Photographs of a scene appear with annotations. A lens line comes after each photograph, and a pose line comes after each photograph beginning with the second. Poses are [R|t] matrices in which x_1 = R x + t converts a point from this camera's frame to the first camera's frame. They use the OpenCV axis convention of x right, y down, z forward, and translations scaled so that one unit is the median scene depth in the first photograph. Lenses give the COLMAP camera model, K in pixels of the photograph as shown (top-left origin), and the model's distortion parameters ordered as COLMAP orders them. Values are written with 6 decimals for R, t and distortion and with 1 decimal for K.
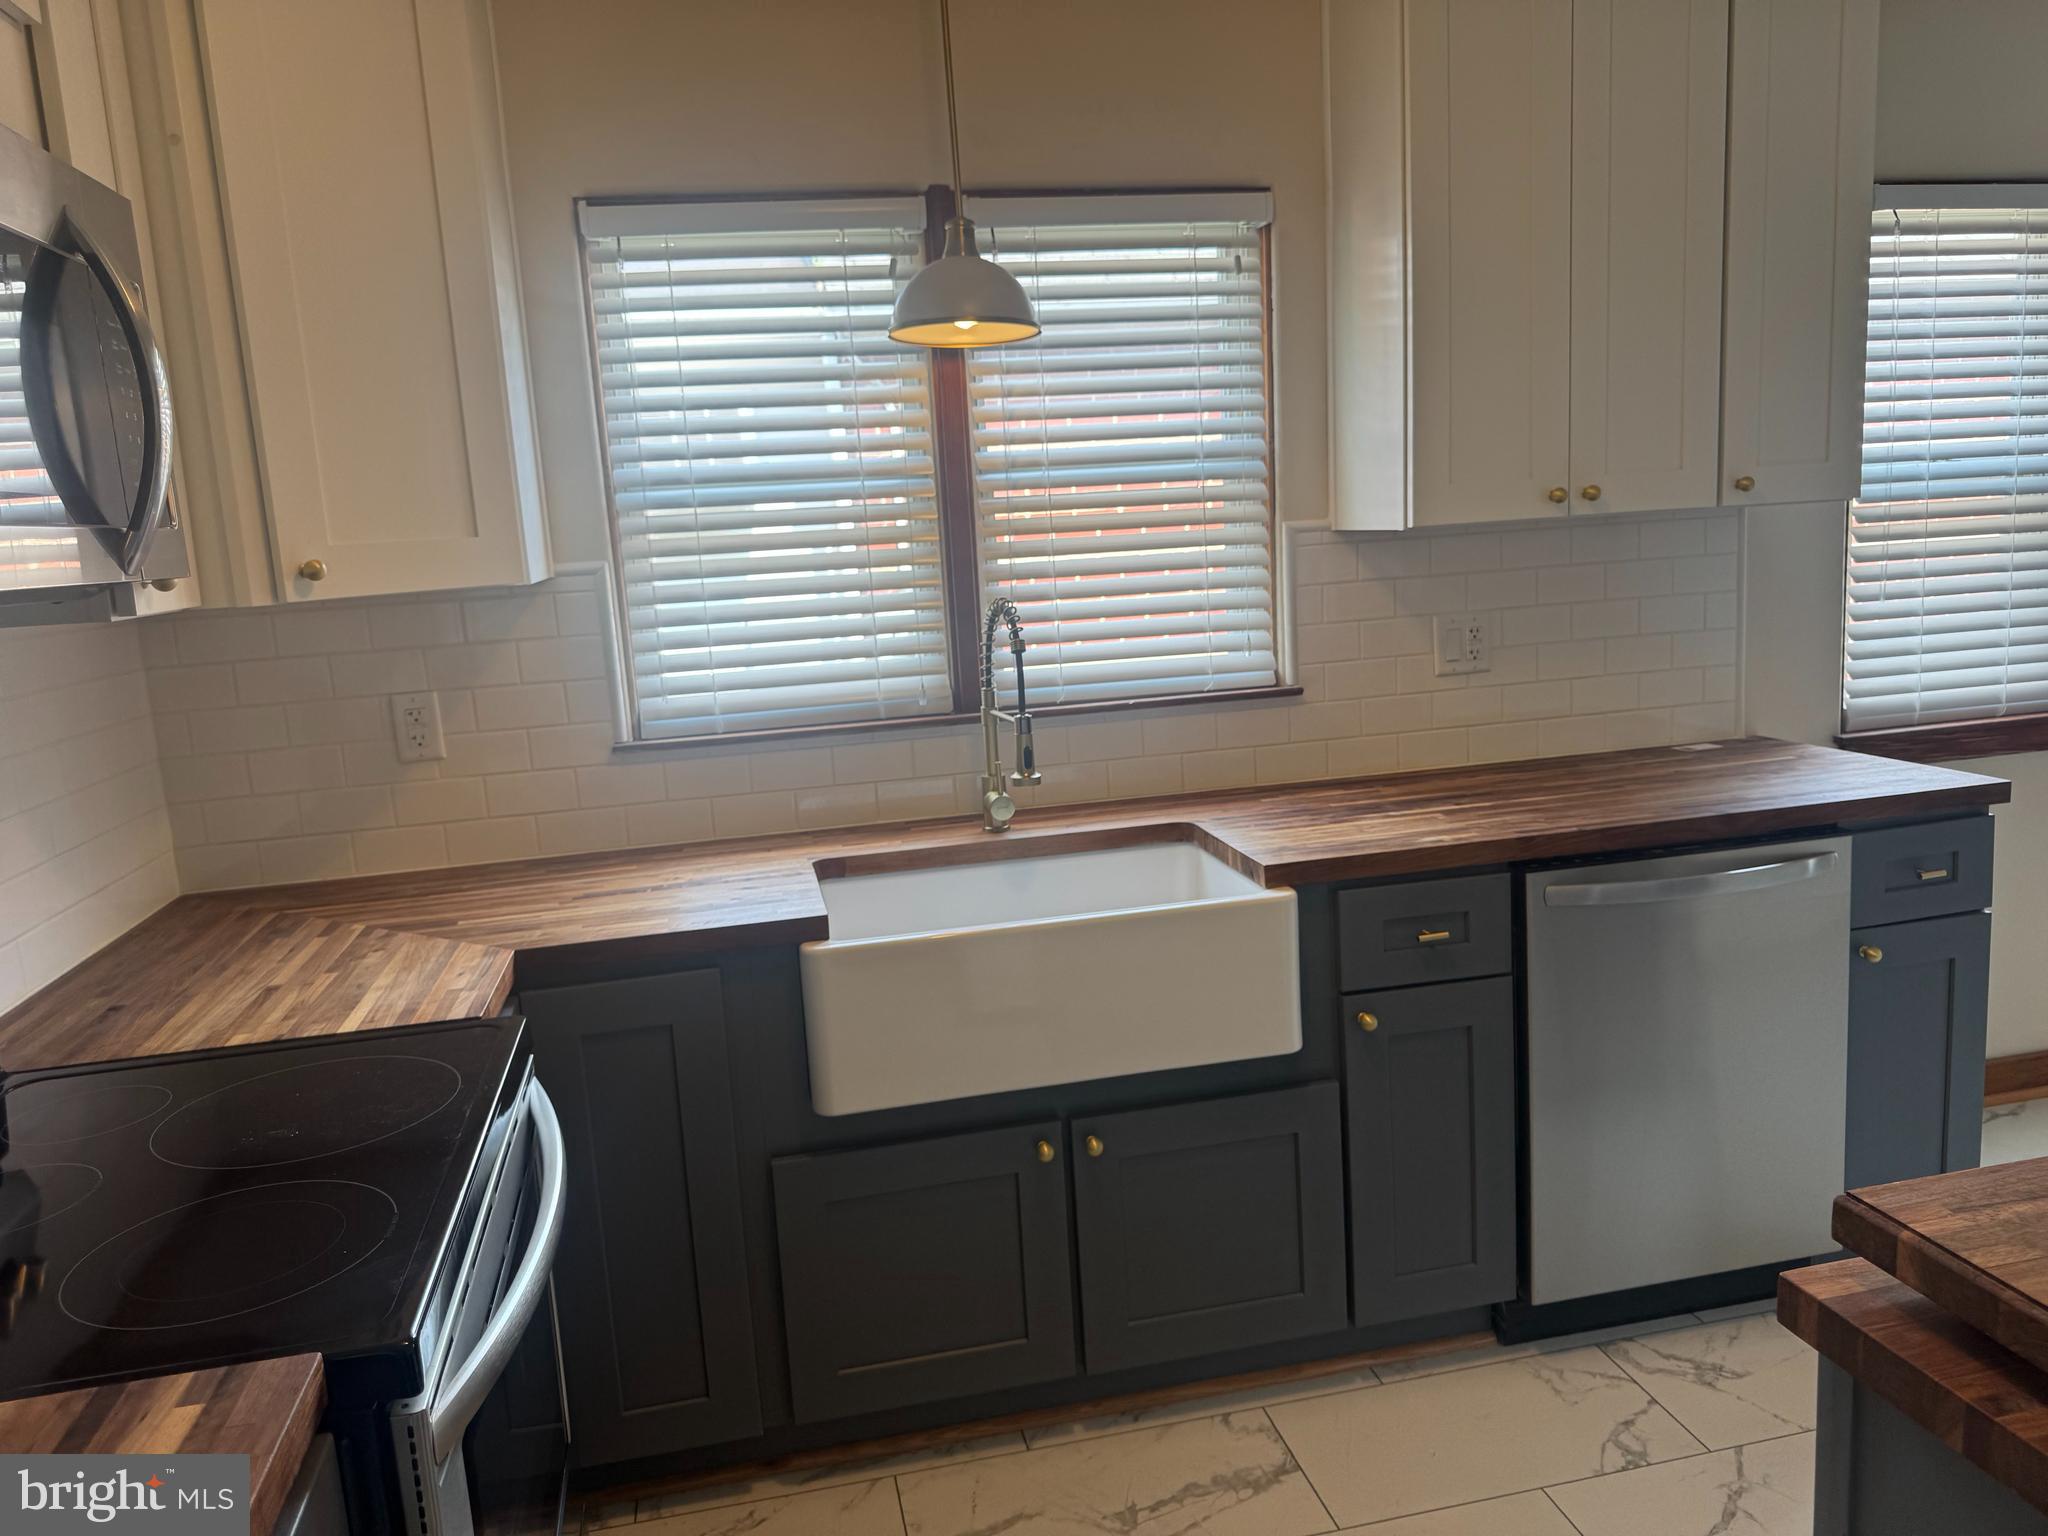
lens RADIAL K [[1464.2, 0, 1024.0], [0, 1464.2, 768.0], [0, 0, 1]] dist [0.004336, 0.001179]
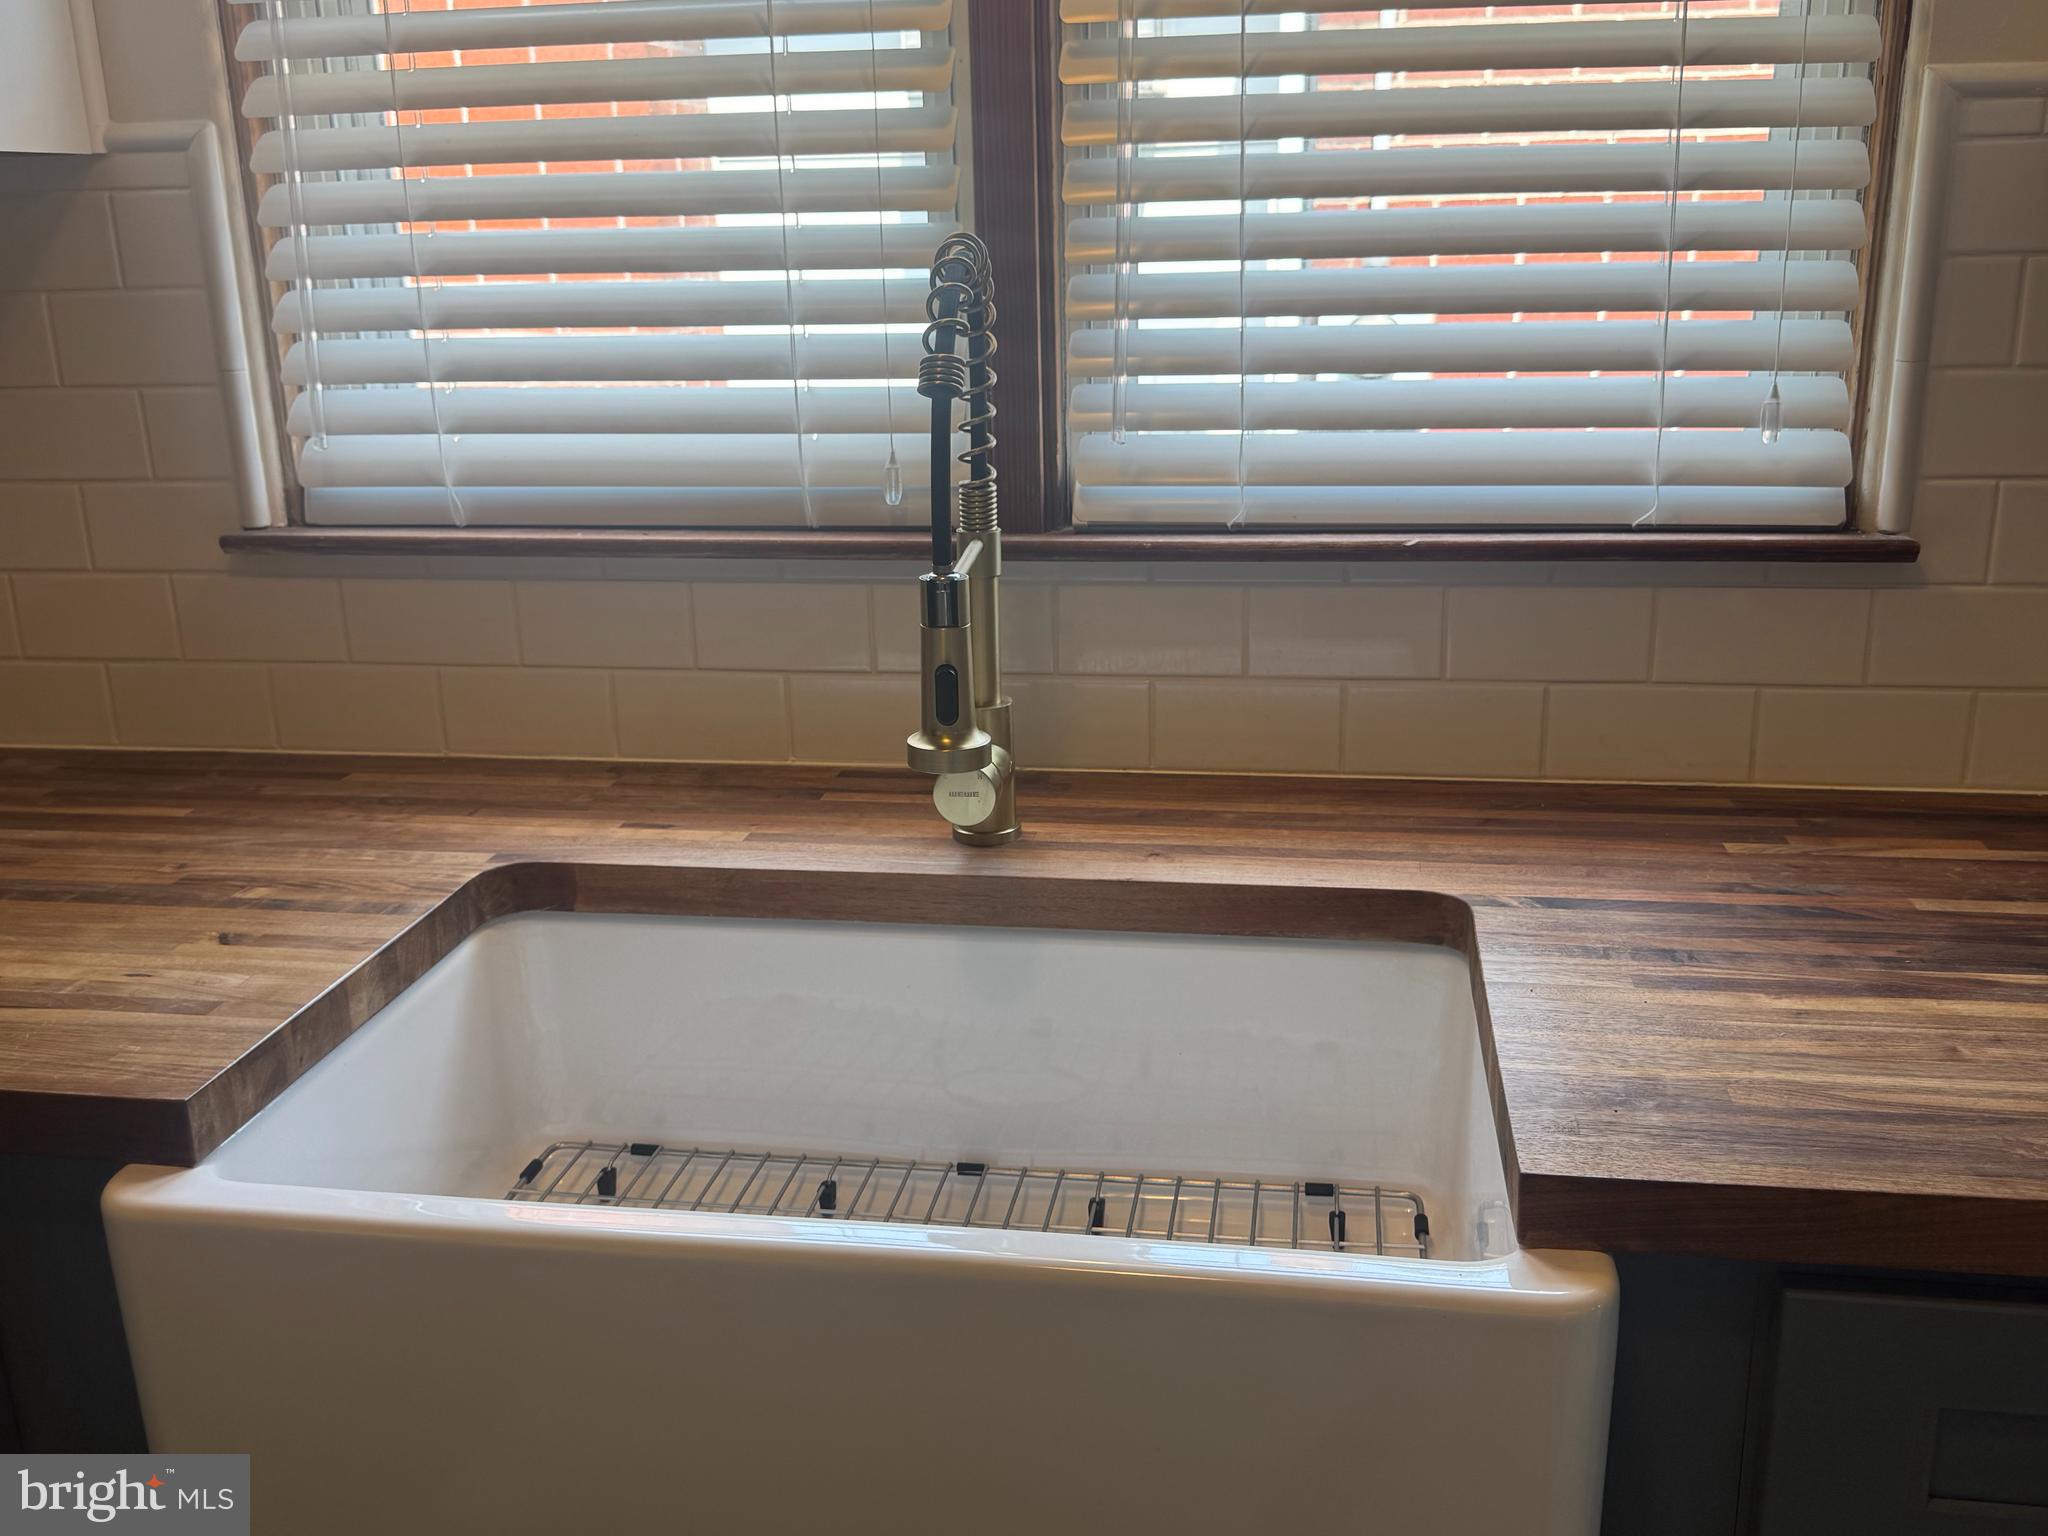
lens RADIAL K [[1862.5, 0, 1024.0], [0, 1862.5, 768.0], [0, 0, 1]] dist [-0.009629, -0.018935]
pose [[0.928794, 0.139199, -0.343460, 0.160186], [-0.089552, 0.983614, 0.156473, -0.055526], [0.359613, -0.114573, 0.926041, 0.522242]]
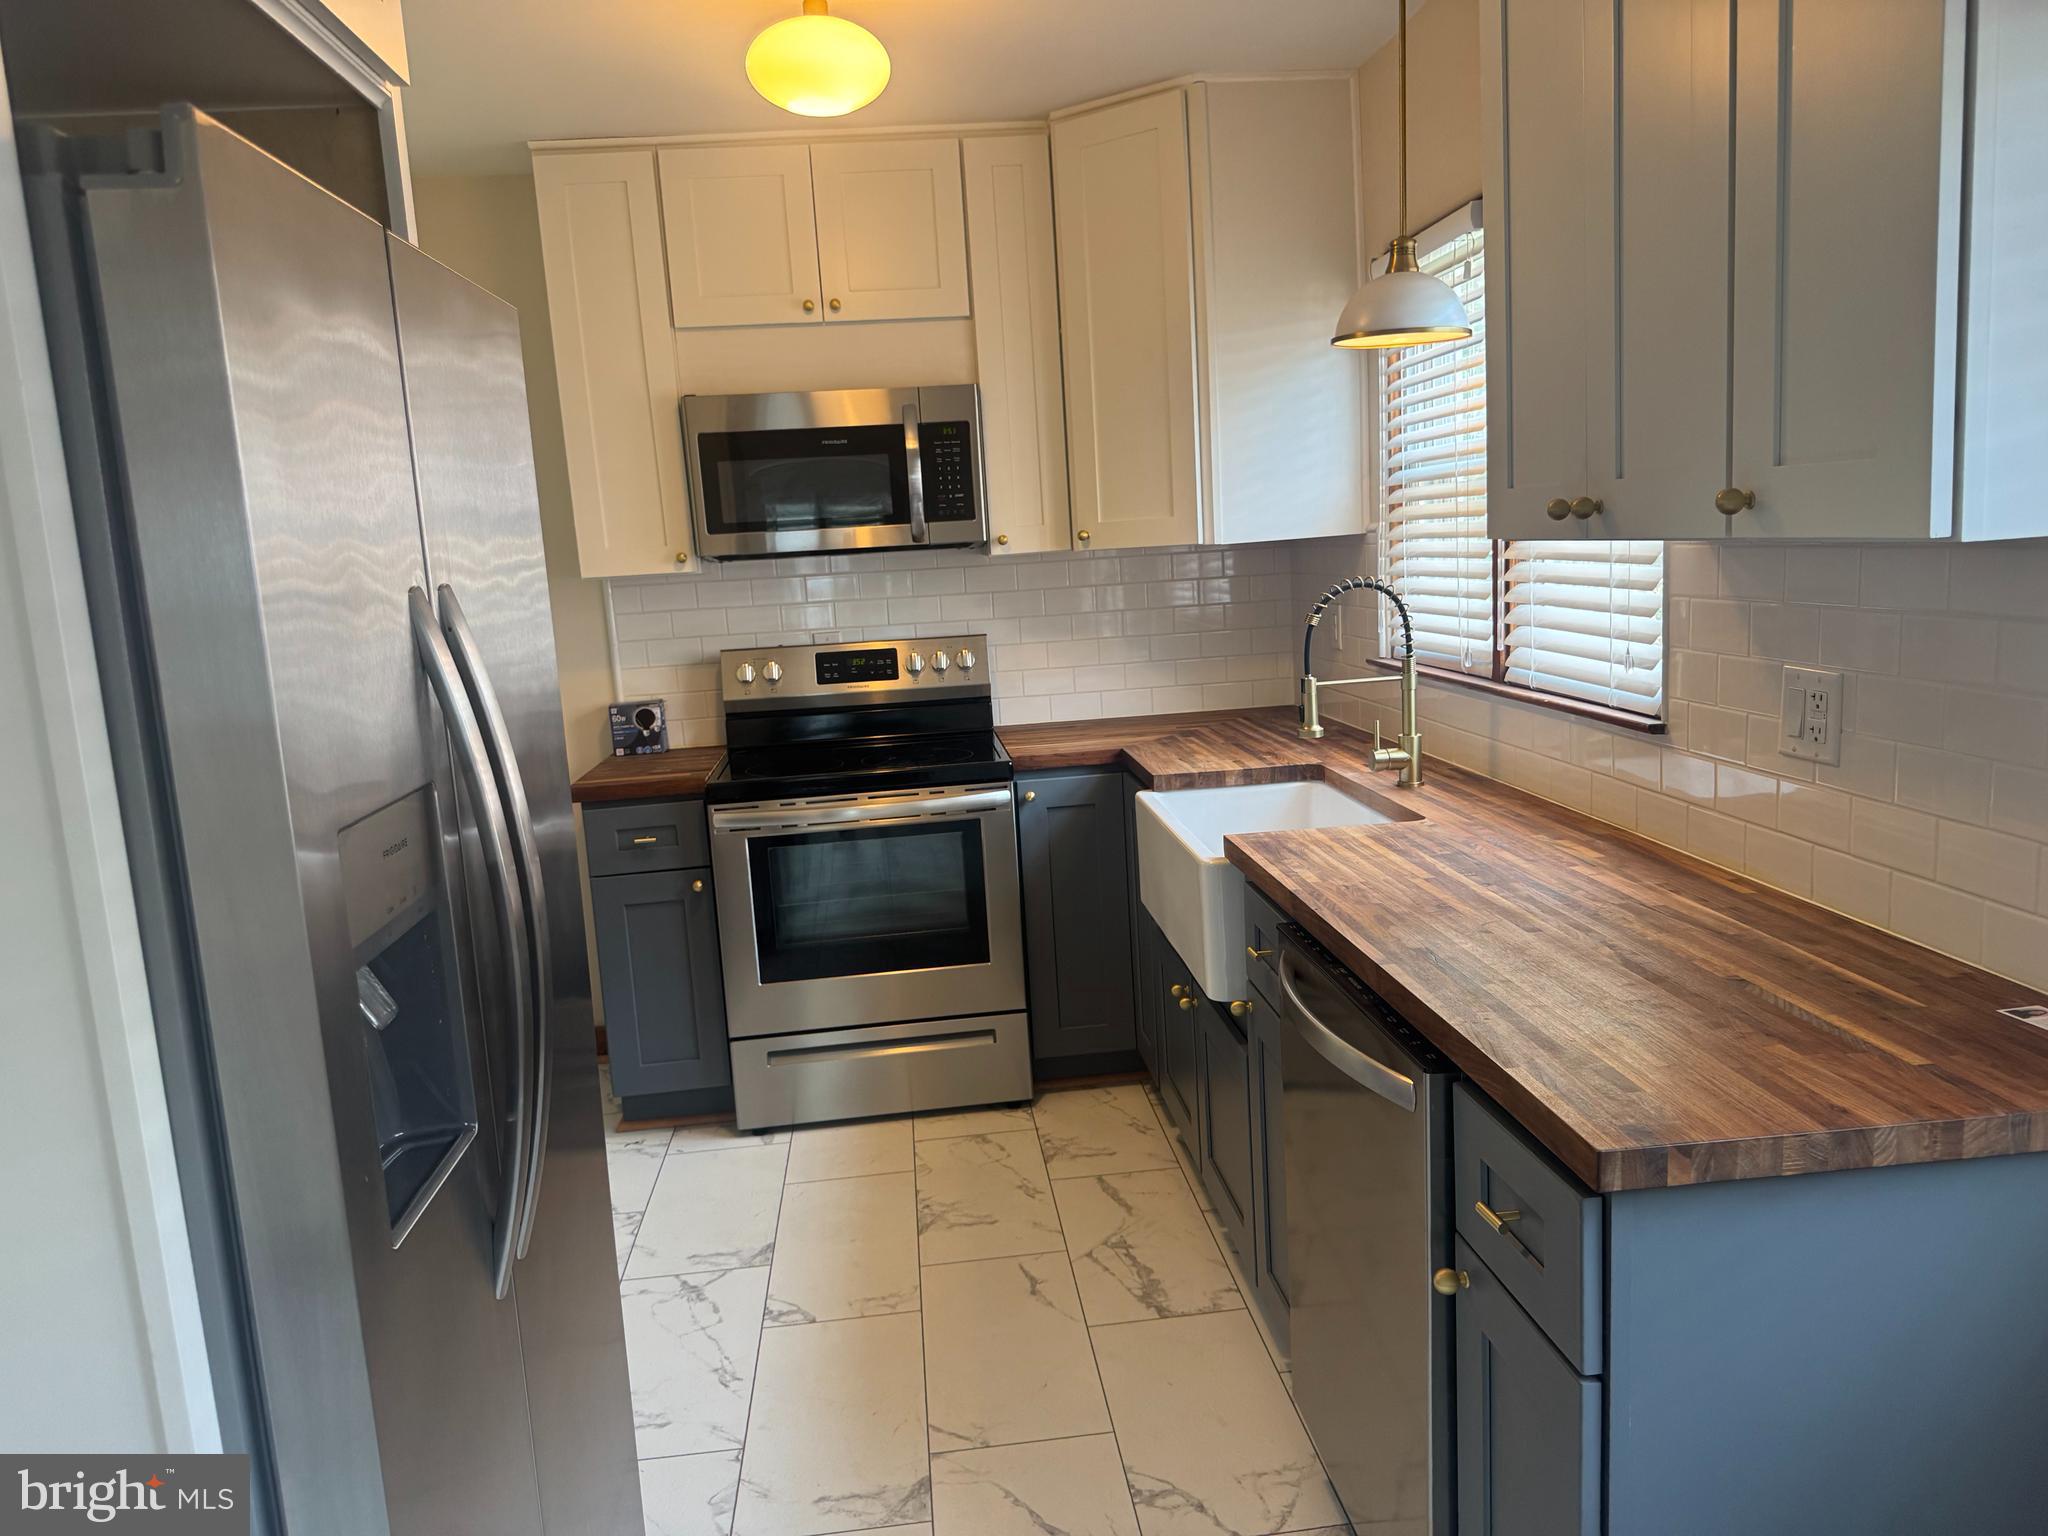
lens RADIAL K [[1464.2, 0, 1024.0], [0, 1464.2, 768.0], [0, 0, 1]] dist [0.004336, 0.001179]
pose [[-0.104256, 0.224007, -0.968995, 1.070730], [-0.092805, 0.967862, 0.233730, -0.199276], [0.990211, 0.114295, -0.080117, 0.780119]]
